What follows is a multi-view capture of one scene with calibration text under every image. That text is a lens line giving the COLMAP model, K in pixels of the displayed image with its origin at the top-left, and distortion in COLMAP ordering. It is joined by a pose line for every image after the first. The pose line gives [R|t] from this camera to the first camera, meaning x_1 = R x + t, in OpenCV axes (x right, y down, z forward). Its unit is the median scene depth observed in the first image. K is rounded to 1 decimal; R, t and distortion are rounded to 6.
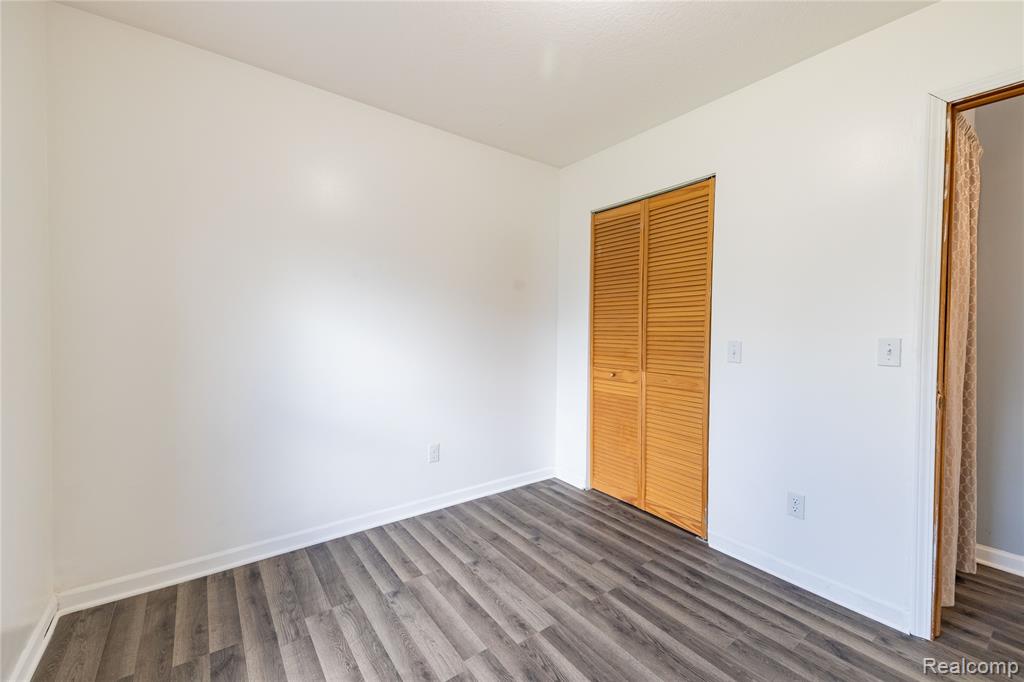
lens RADIAL K [[417.1, 0, 514.1], [0, 417.1, 334.0], [0, 0, 1]] dist [0.001074, -0.002386]
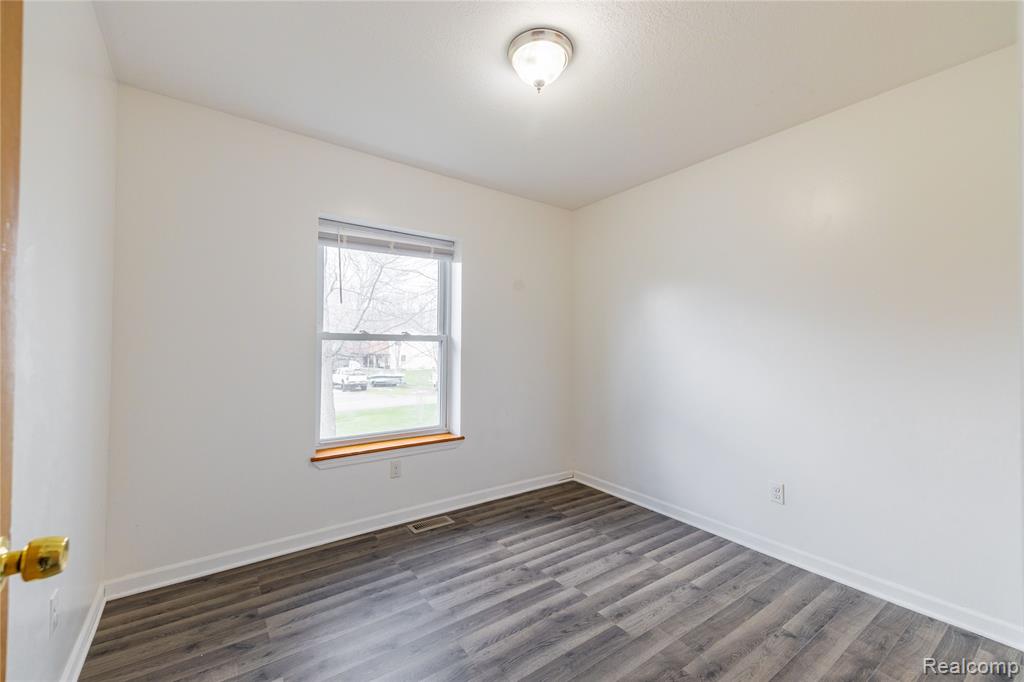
lens RADIAL K [[417.1, 0, 512.7], [0, 417.1, 342.3], [0, 0, 1]] dist [0.001074, -0.002386]
pose [[-0.005357, -0.005380, -0.999971, 0.958237], [-0.033432, 0.999427, -0.005198, -0.024177], [0.999427, 0.033403, -0.005534, 0.566981]]
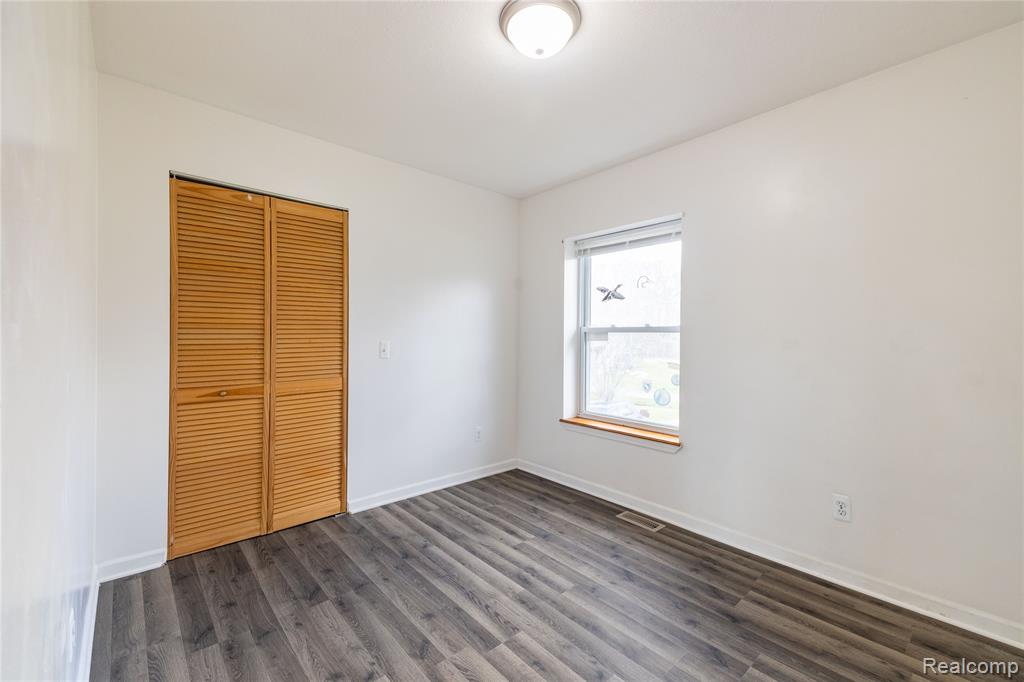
lens RADIAL K [[417.1, 0, 508.1], [0, 417.1, 334.4], [0, 0, 1]] dist [0.001074, -0.002386]
pose [[-0.995445, -0.031774, -0.089892, 0.083673], [-0.033083, 0.999367, 0.013111, -0.017622], [0.089418, 0.016025, -0.995865, 1.631542]]
